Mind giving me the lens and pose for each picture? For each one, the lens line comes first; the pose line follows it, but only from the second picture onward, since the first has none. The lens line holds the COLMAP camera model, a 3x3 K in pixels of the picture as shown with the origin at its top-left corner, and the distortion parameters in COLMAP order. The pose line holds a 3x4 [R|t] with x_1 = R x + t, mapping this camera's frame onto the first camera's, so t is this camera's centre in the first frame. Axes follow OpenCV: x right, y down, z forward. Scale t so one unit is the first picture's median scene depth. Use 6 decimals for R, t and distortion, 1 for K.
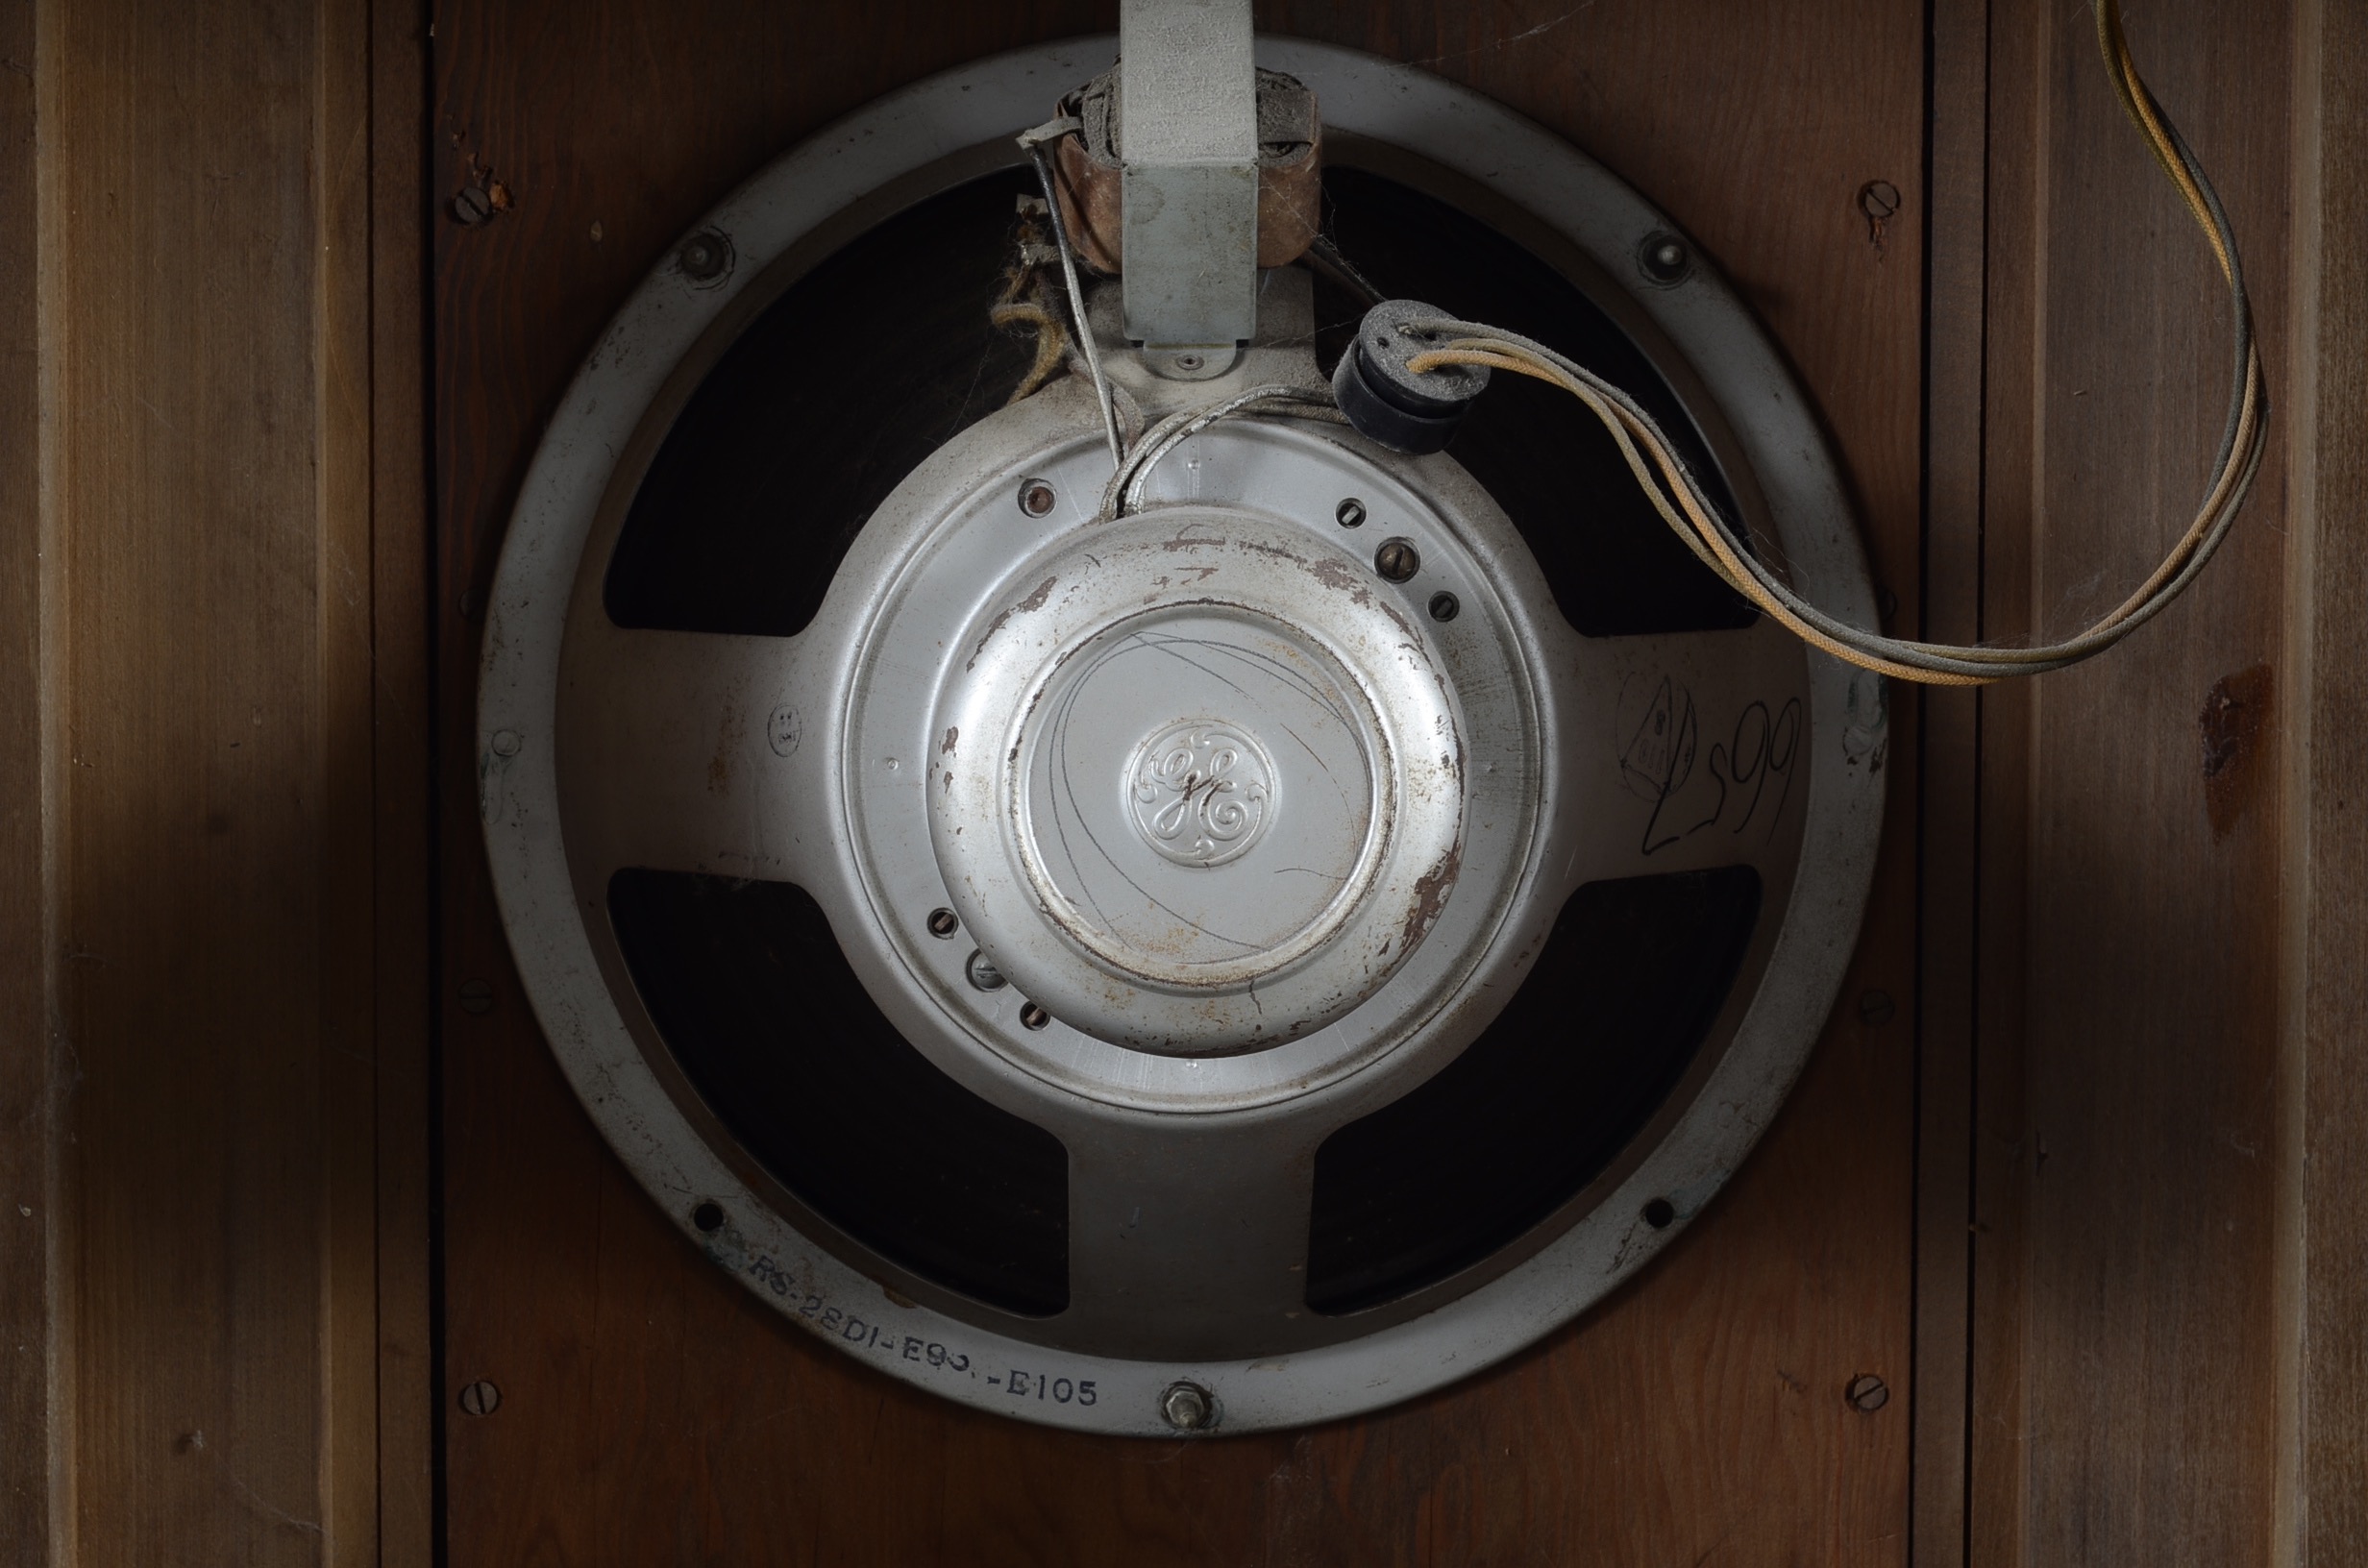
lens RADIAL K [[5294.8, 0, 1184.0], [0, 5294.8, 784.0], [0, 0, 1]] dist [-0.041123, 0.001410]
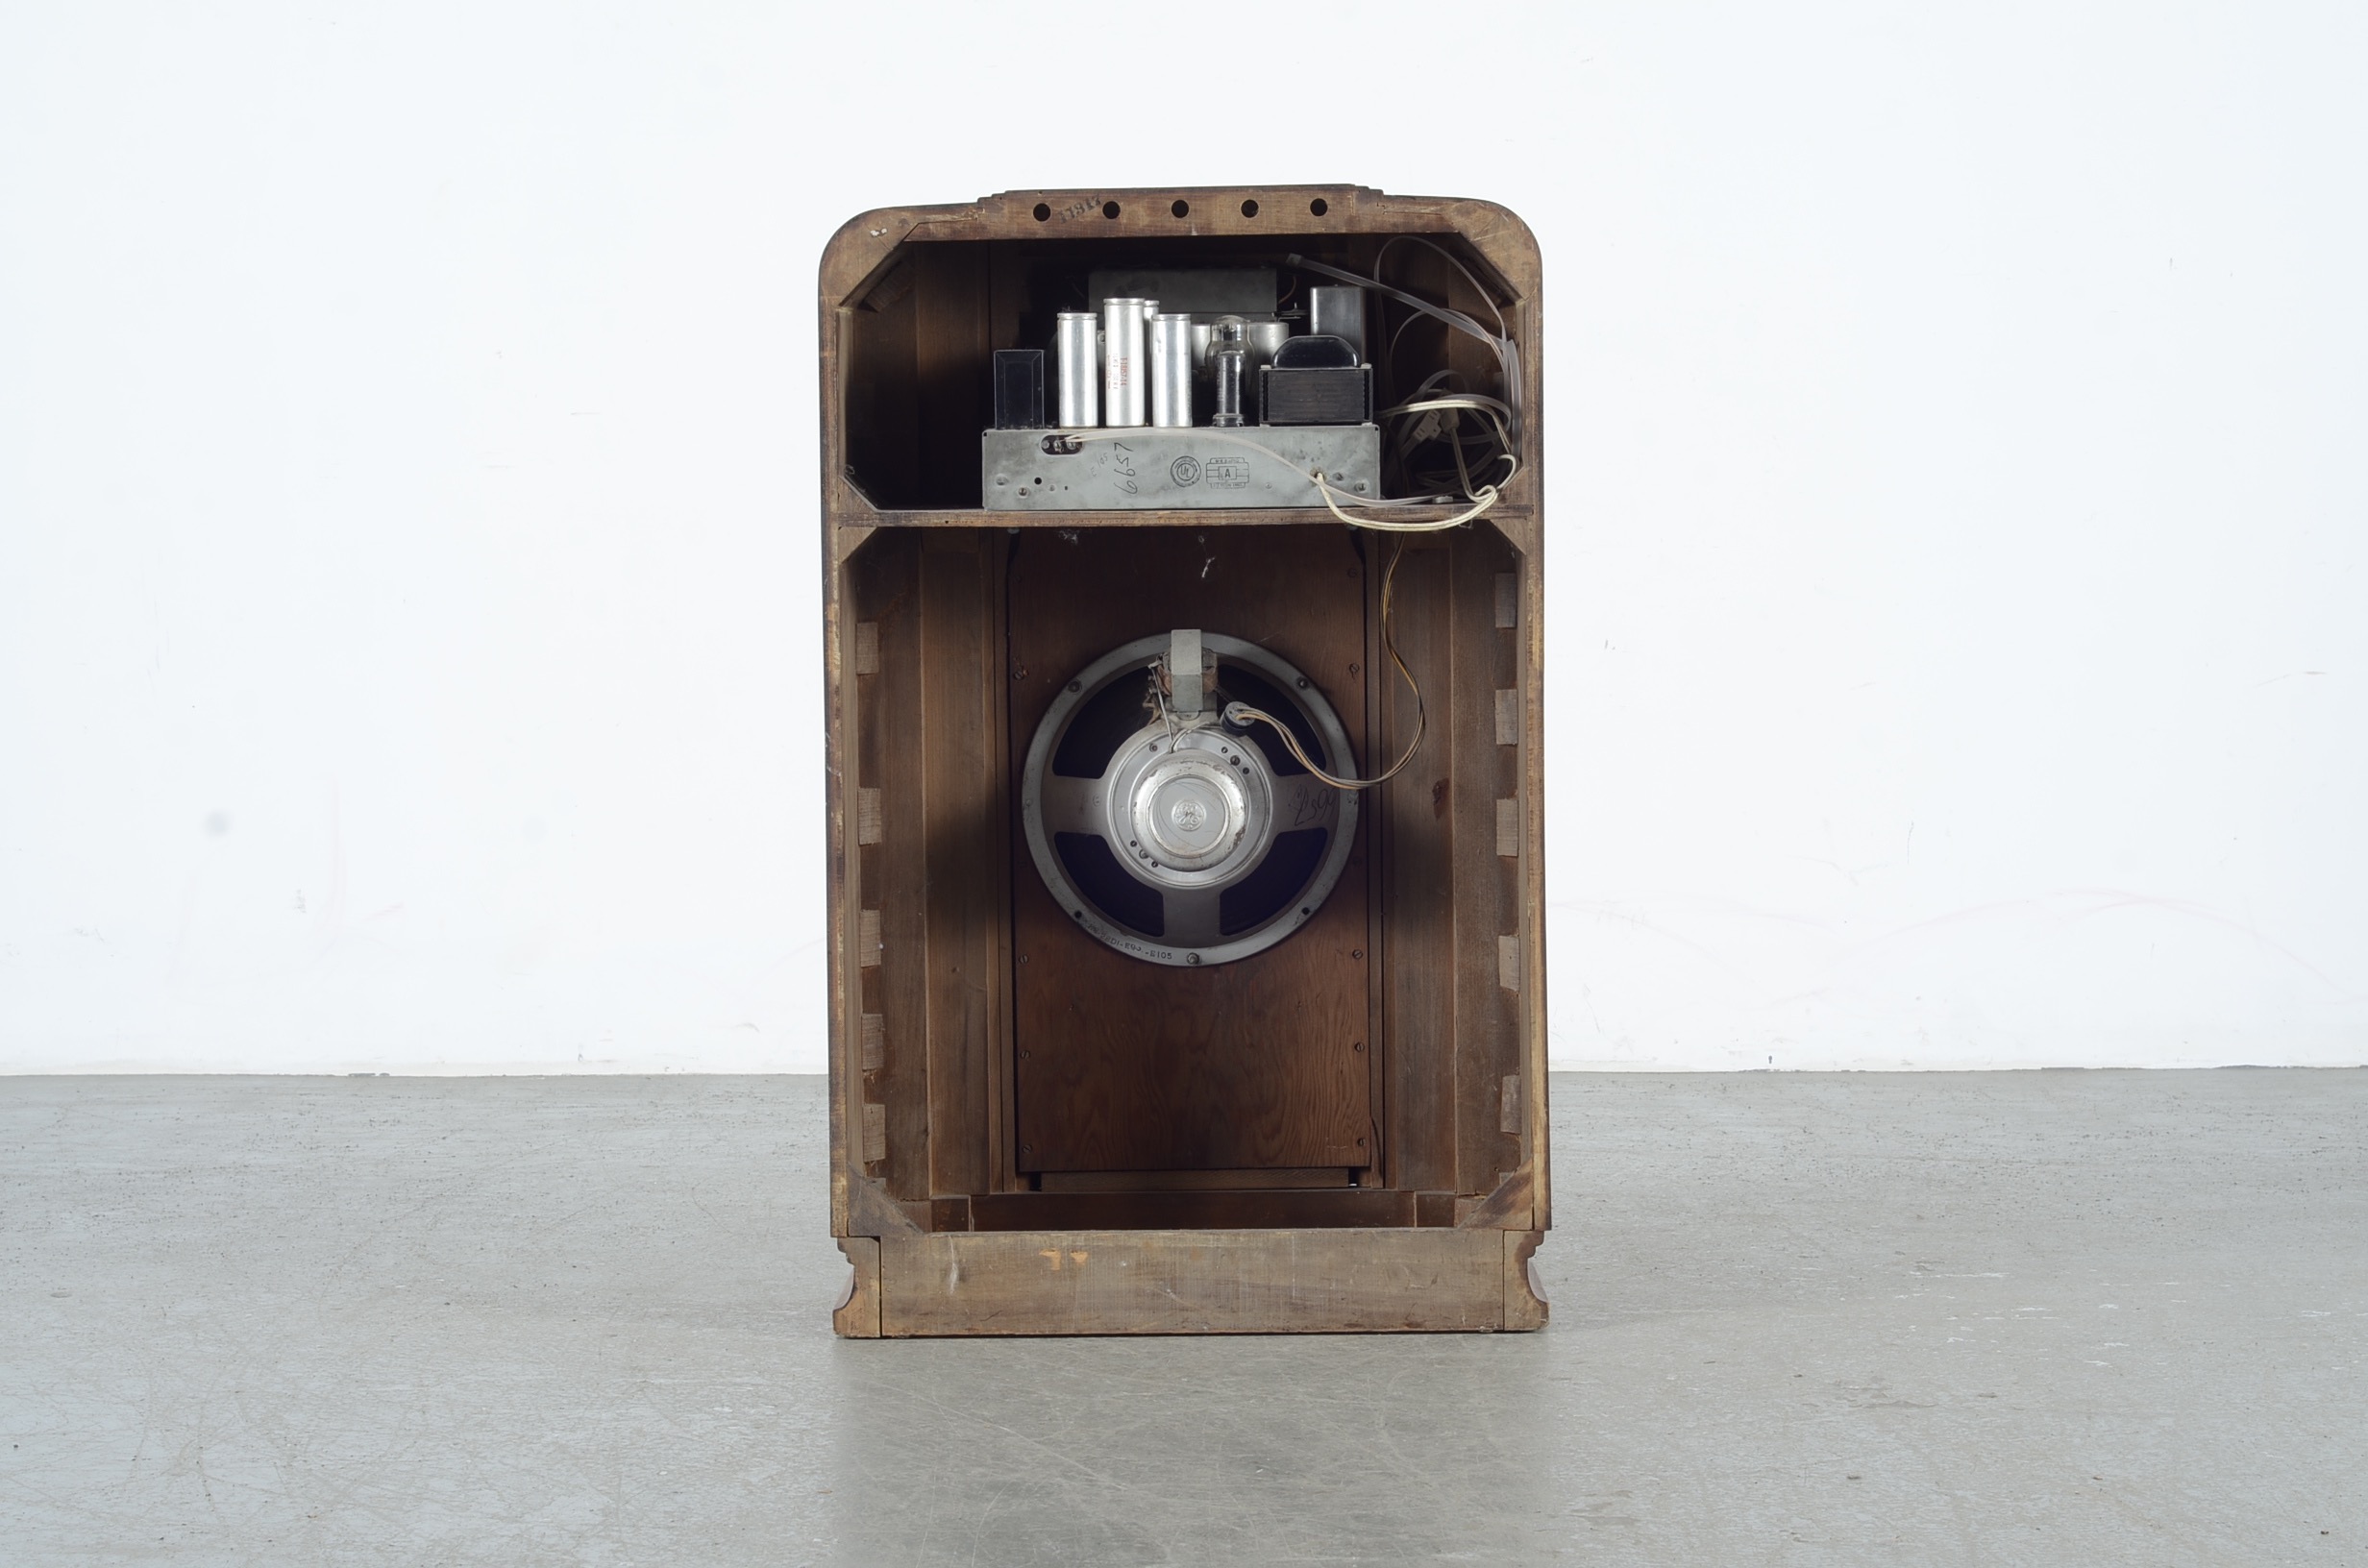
lens RADIAL K [[5294.8, 0, 1184.0], [0, 5294.8, 784.0], [0, 0, 1]] dist [-0.041123, 0.001410]
pose [[0.999490, -0.013881, -0.028760, 0.120135], [0.014322, 0.999782, 0.015177, -0.087164], [0.028543, -0.015581, 0.999471, -3.304508]]
